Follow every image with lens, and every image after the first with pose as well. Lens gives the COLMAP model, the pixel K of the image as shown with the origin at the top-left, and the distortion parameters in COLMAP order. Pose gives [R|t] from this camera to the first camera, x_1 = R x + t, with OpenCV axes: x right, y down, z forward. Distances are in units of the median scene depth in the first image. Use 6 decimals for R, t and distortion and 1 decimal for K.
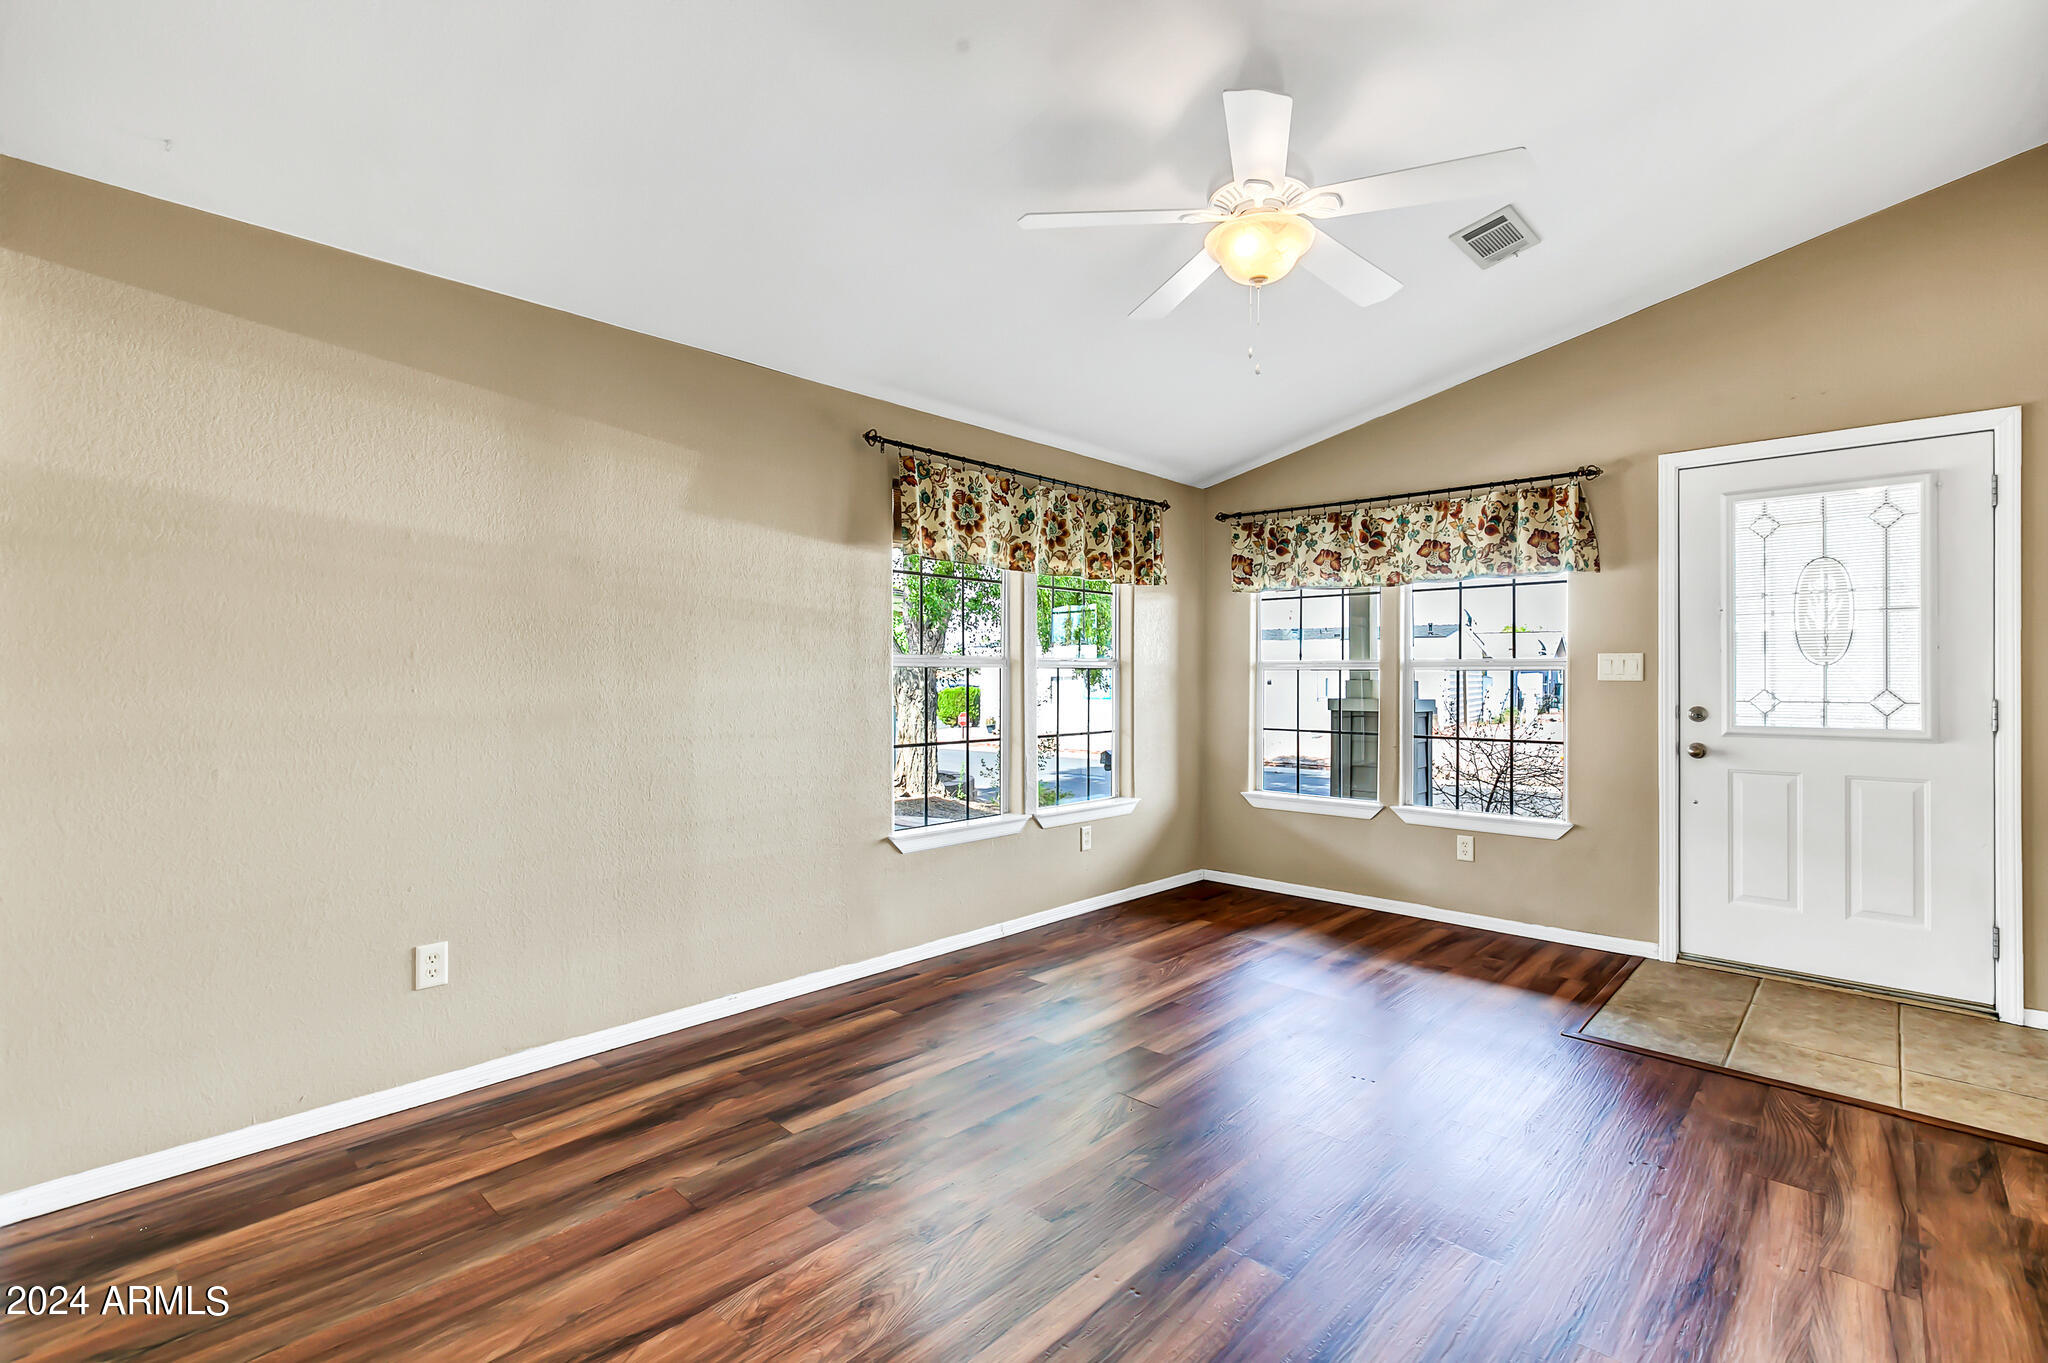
lens RADIAL K [[935.8, 0, 986.9], [0, 935.8, 674.6], [0, 0, 1]] dist [0.001982, 0.000152]
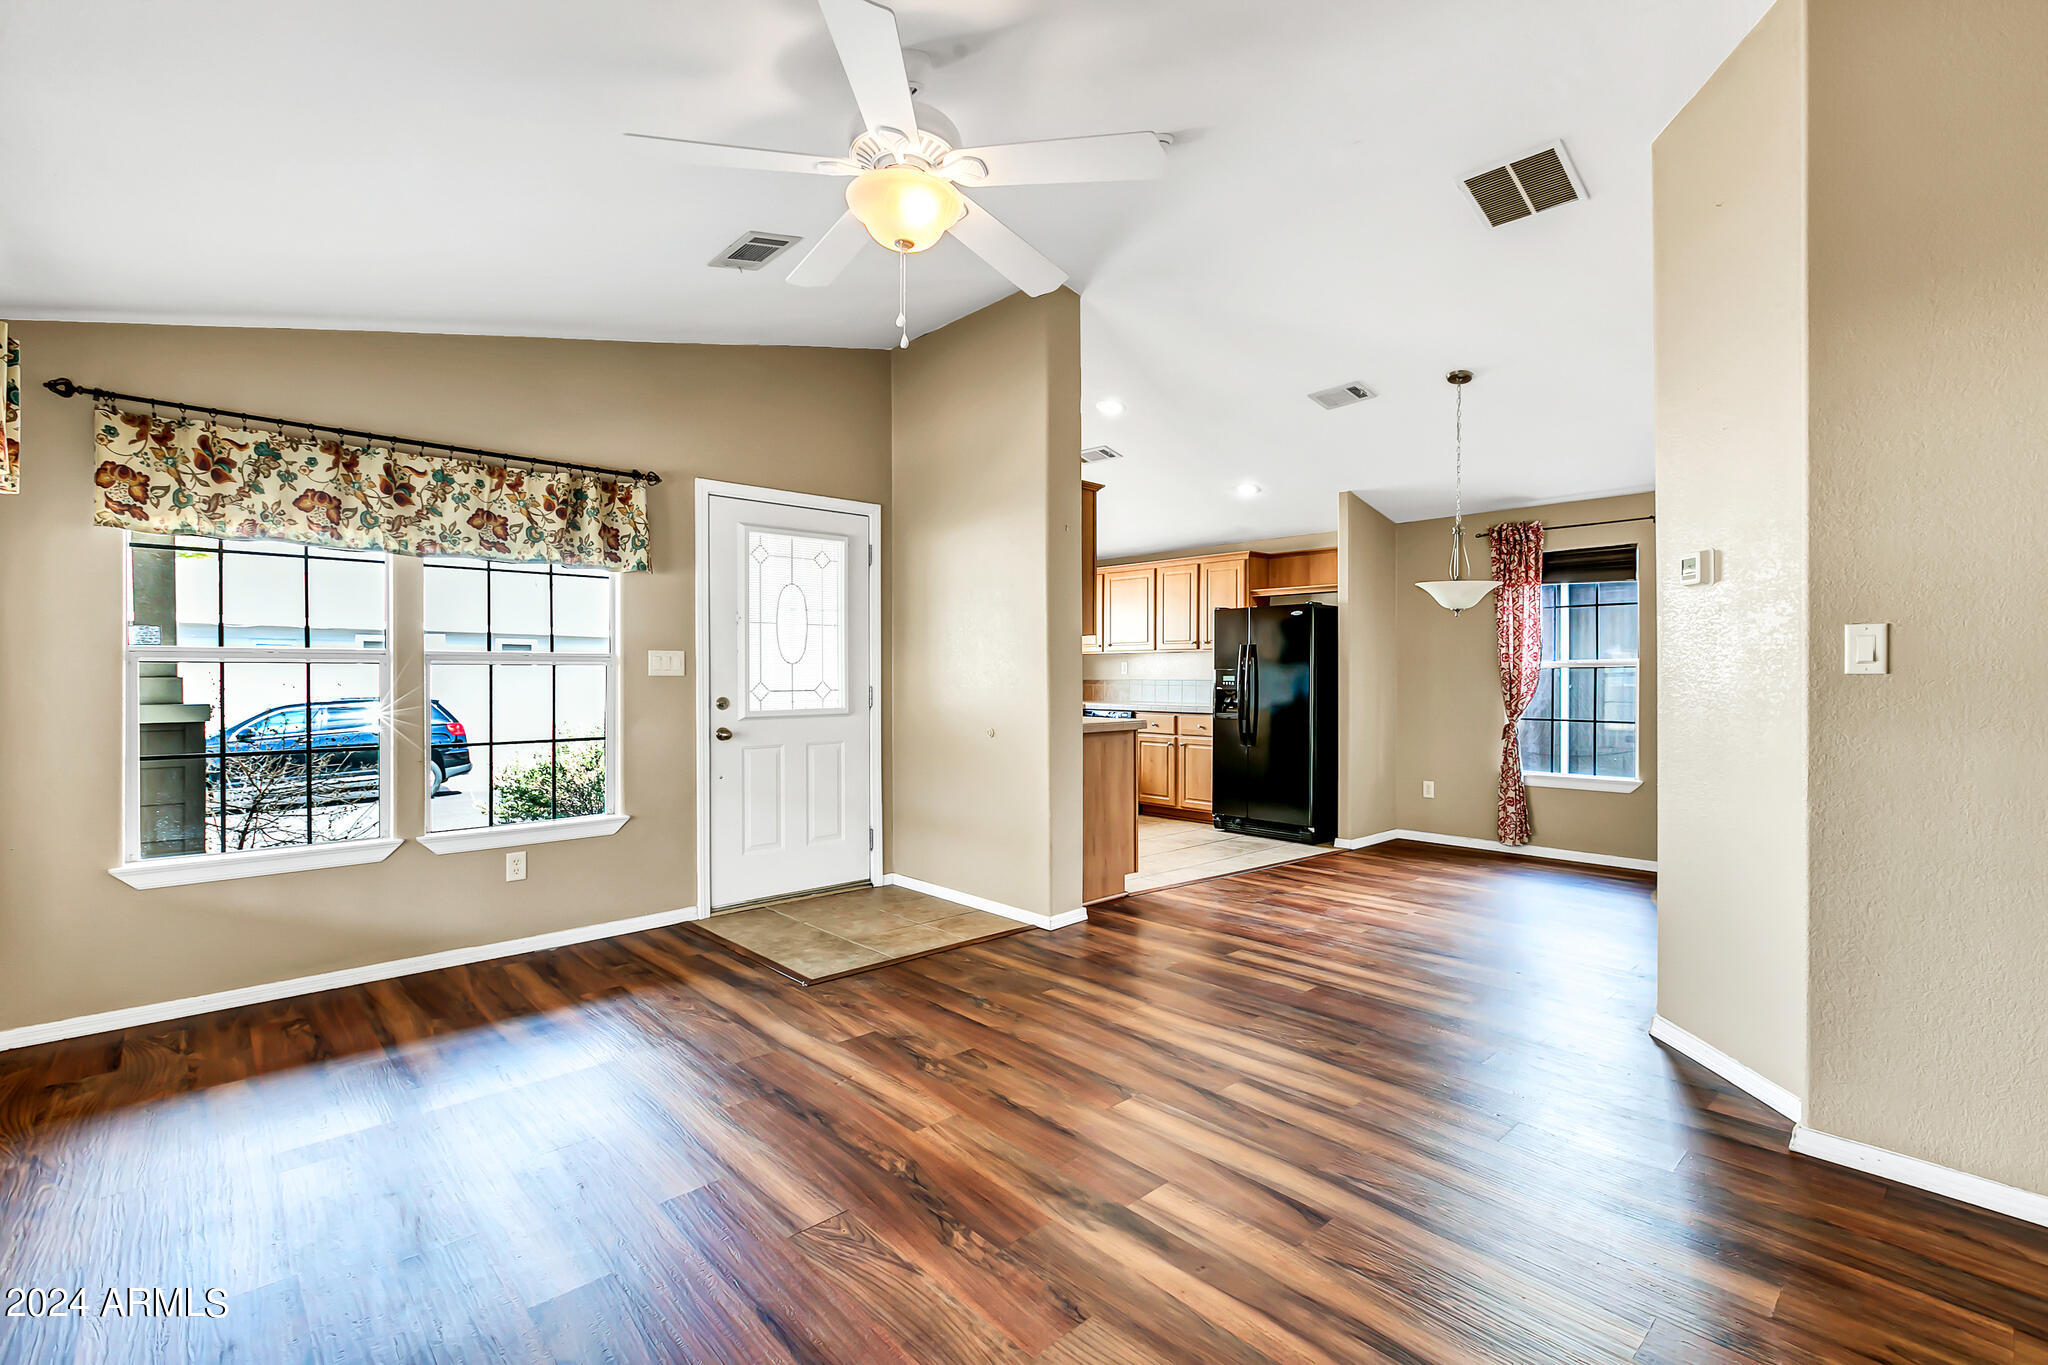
lens RADIAL K [[902.3, 0, 1099.5], [0, 902.3, 679.2], [0, 0, 1]] dist [0.000696, -0.000091]
pose [[0.011773, -0.009230, 0.999888, -0.369602], [-0.003149, 0.999952, 0.009267, -0.000912], [-0.999926, -0.003258, 0.011743, 0.488404]]
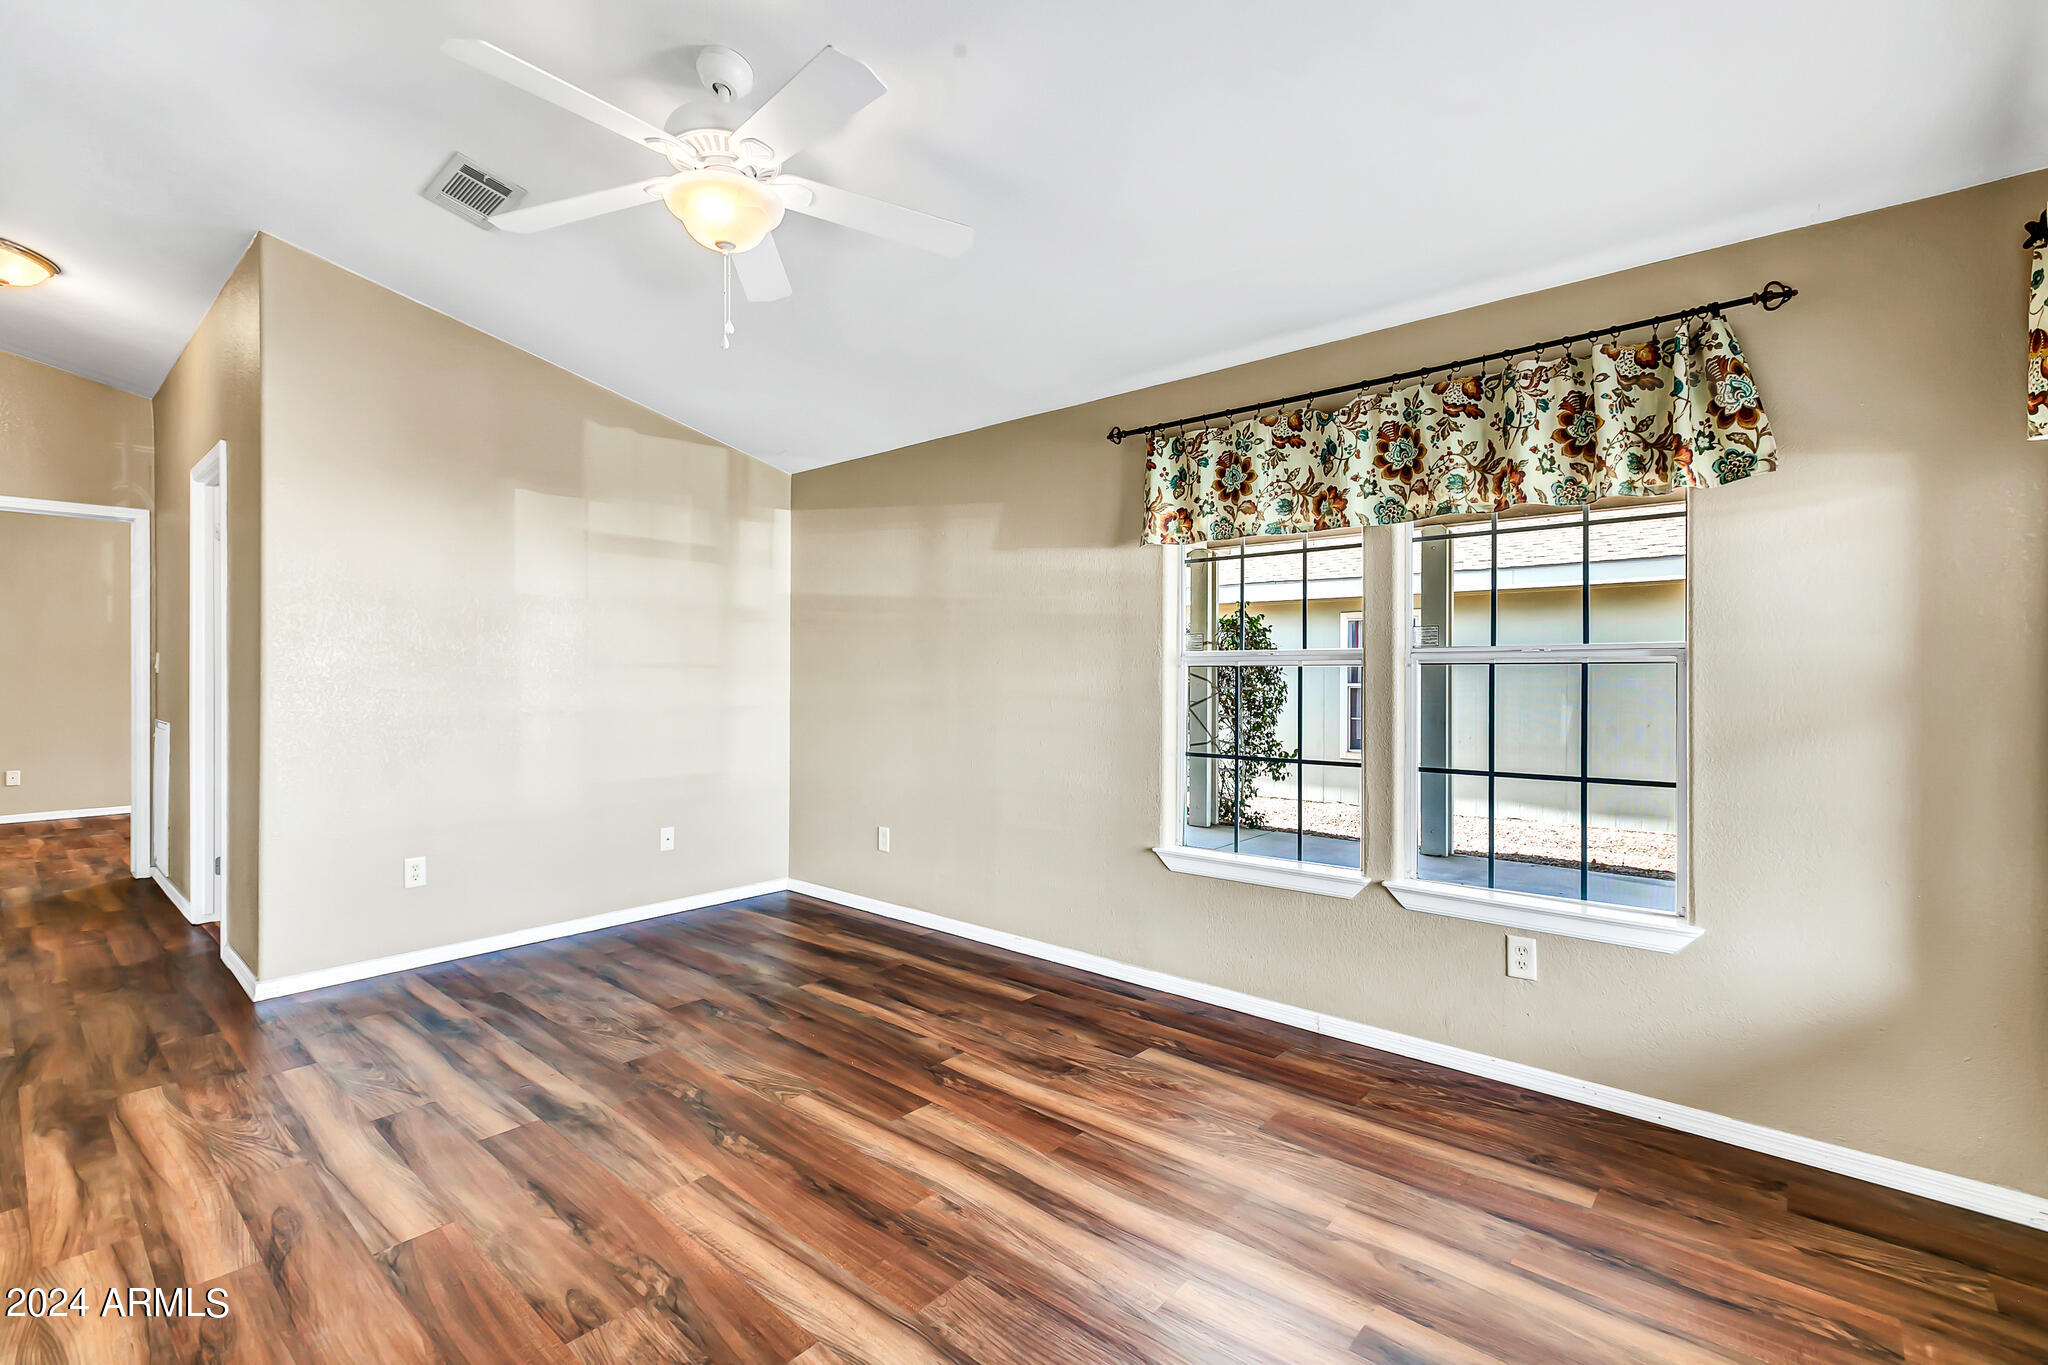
lens RADIAL K [[929.2, 0, 1082.4], [0, 929.2, 676.9], [0, 0, 1]] dist [-0.000258, 0.000606]
pose [[0.068248, -0.000386, -0.997668, 0.754849], [0.000240, 1.000000, -0.000370, 0.001854], [0.997668, -0.000214, 0.068248, 0.792685]]
